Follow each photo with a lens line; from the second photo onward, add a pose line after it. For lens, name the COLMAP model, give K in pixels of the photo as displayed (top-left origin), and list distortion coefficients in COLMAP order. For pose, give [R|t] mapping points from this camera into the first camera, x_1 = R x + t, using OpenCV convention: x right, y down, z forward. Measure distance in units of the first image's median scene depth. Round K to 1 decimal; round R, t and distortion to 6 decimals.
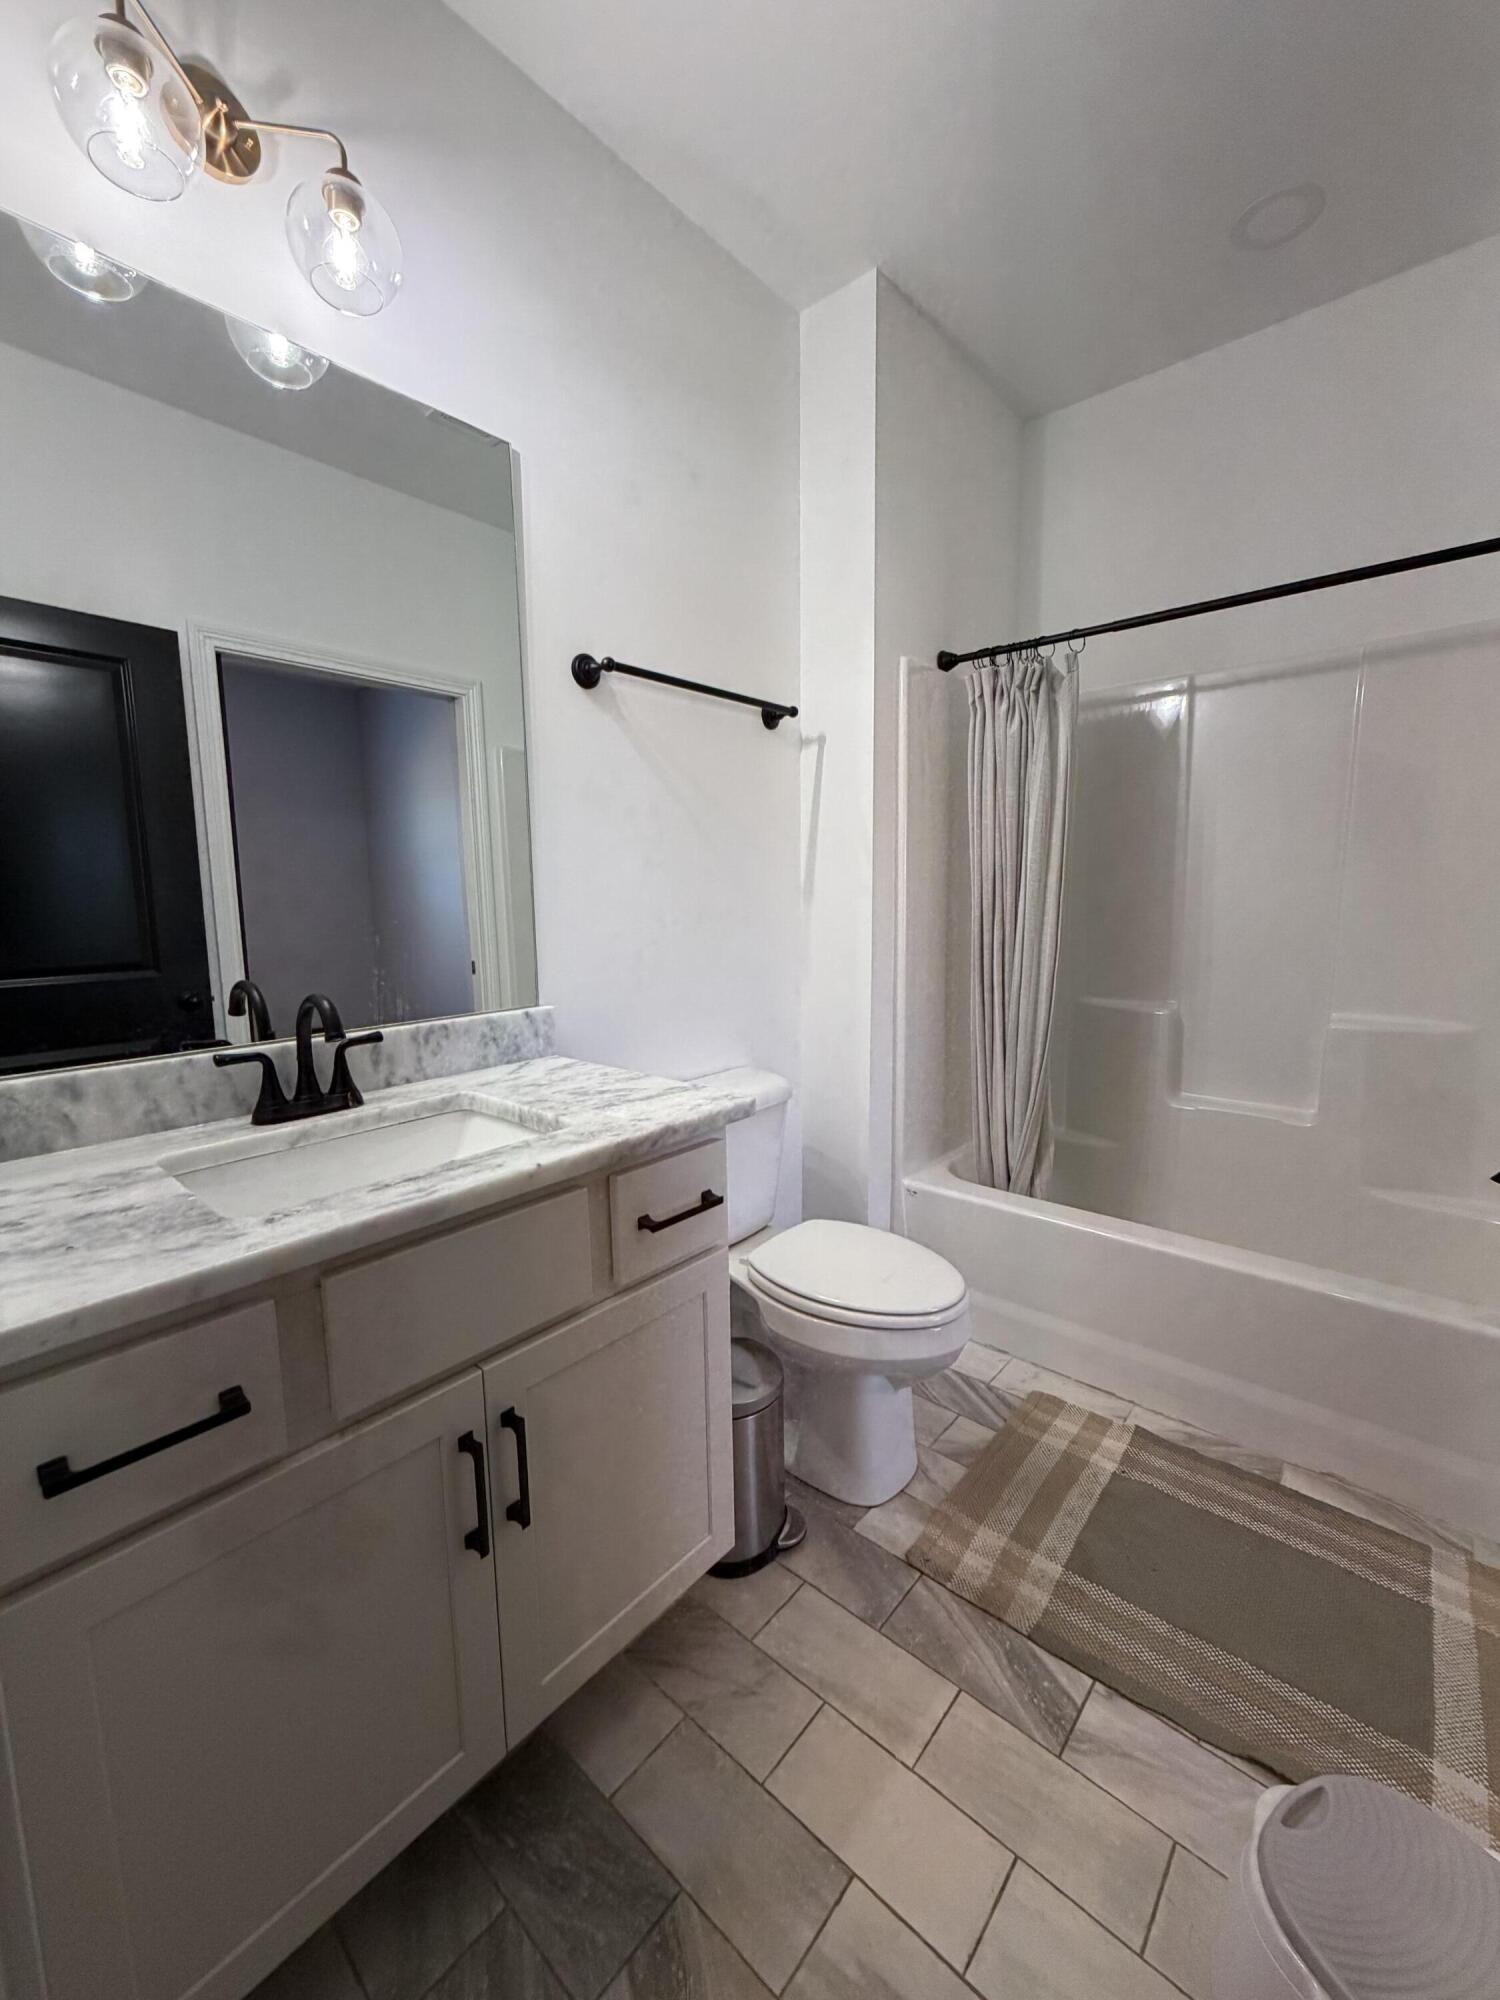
lens RADIAL K [[794.5, 0, 749.9], [0, 794.5, 996.6], [0, 0, 1]] dist [-0.004723, 0.000973]
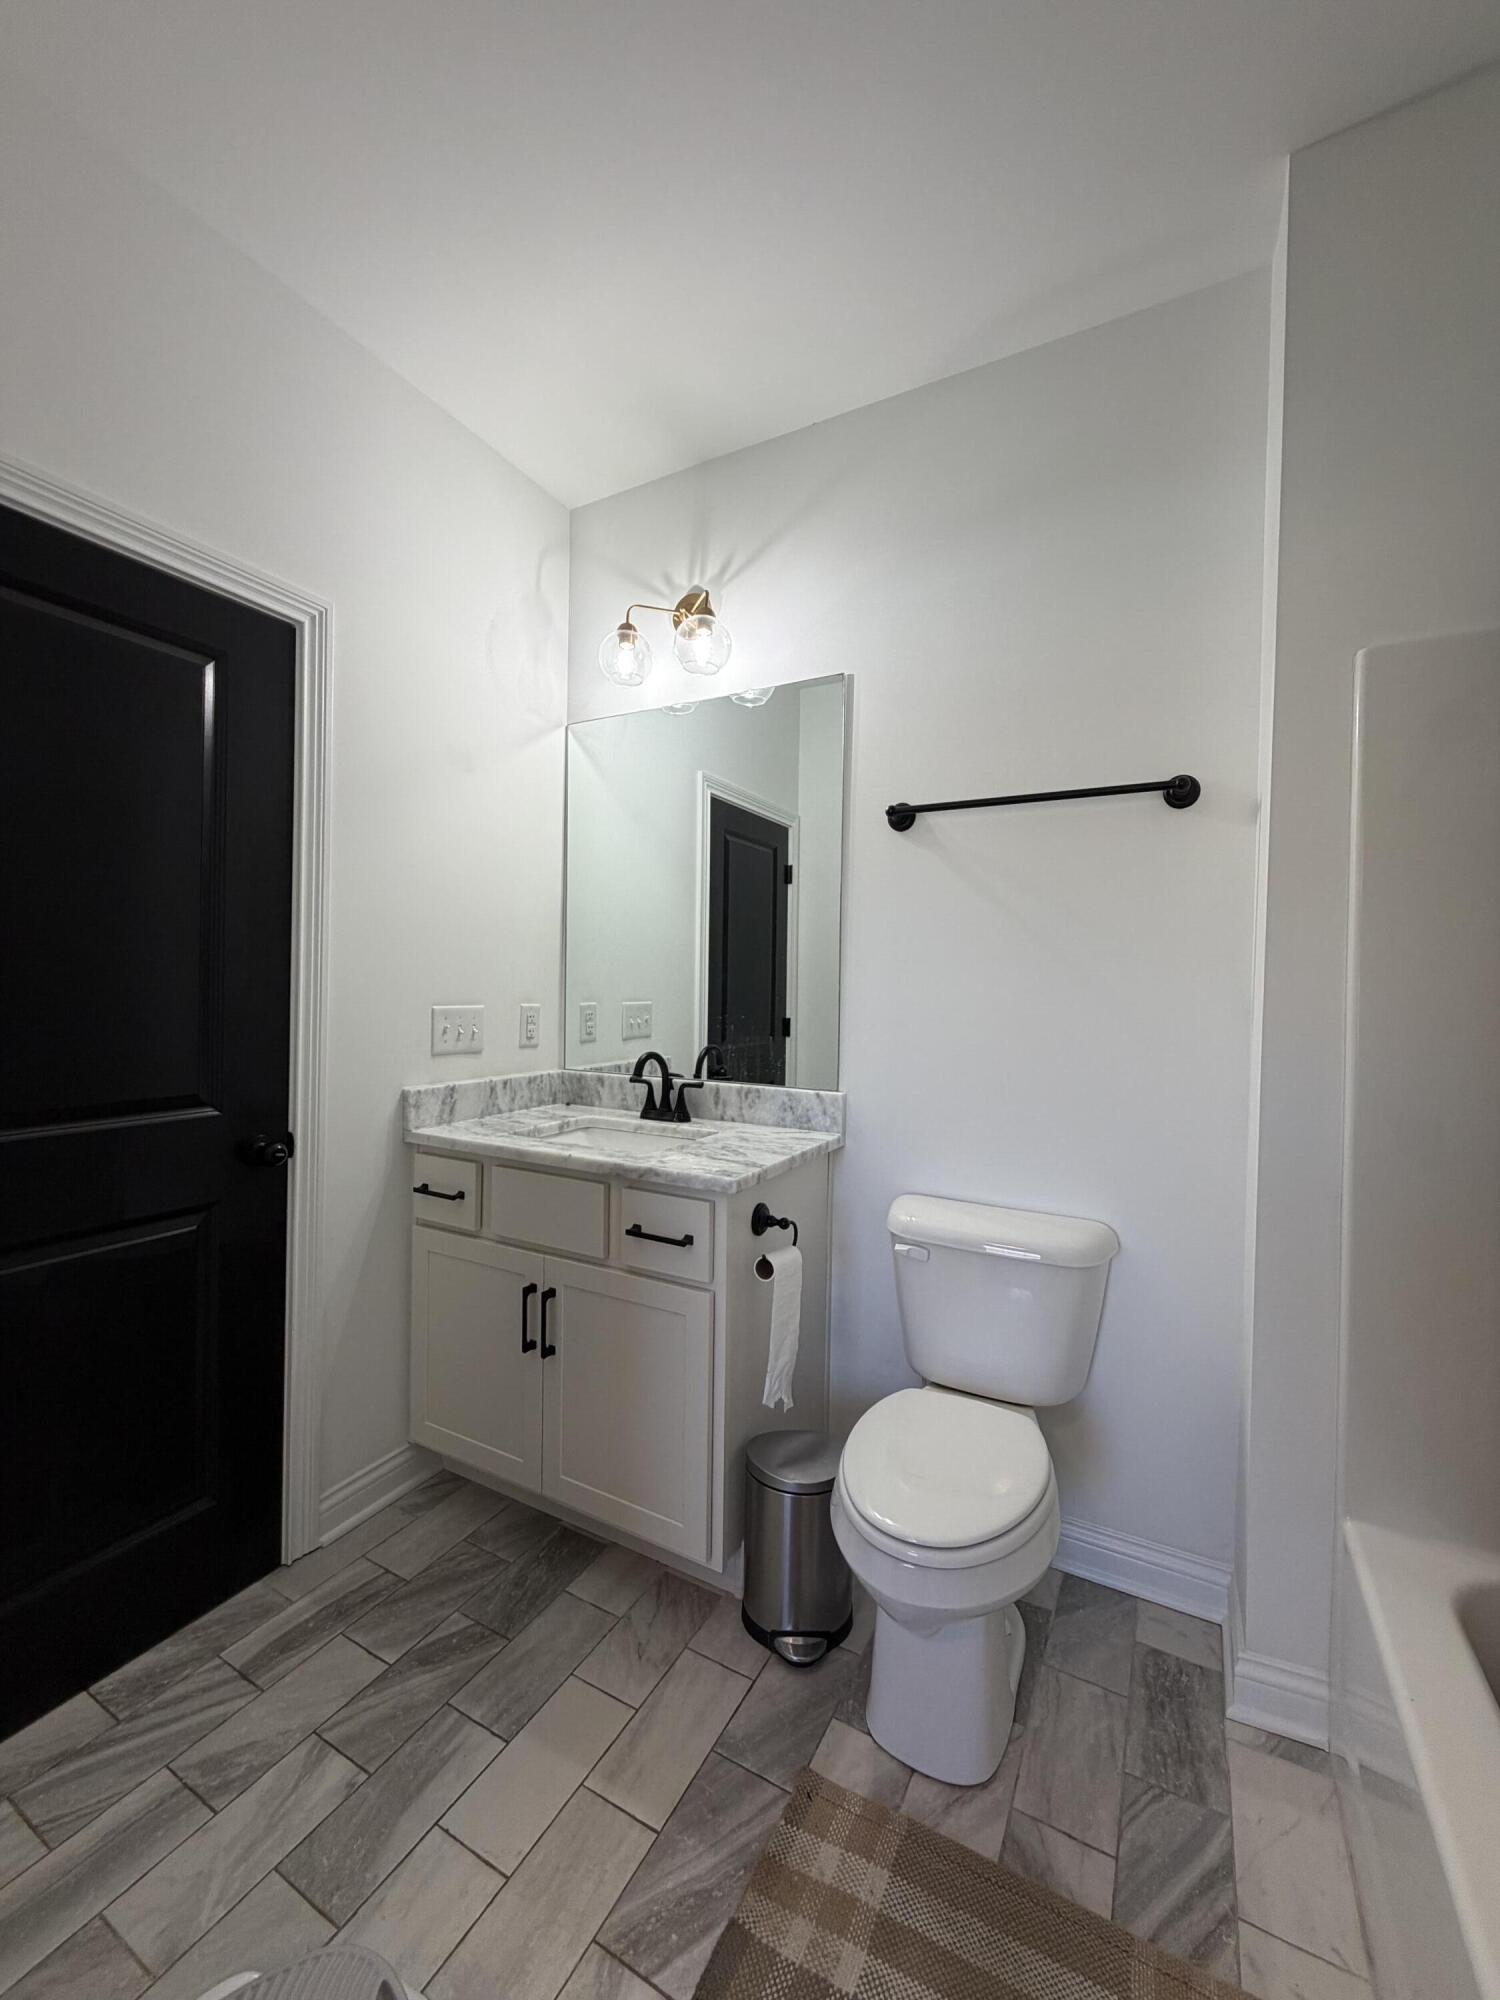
lens RADIAL K [[794.5, 0, 749.9], [0, 794.5, 996.6], [0, 0, 1]] dist [-0.004723, 0.000973]
pose [[0.217939, 0.030896, -0.975473, 1.123127], [-0.145088, 0.989418, -0.001078, -0.140101], [0.965118, 0.141764, 0.220116, 0.701875]]
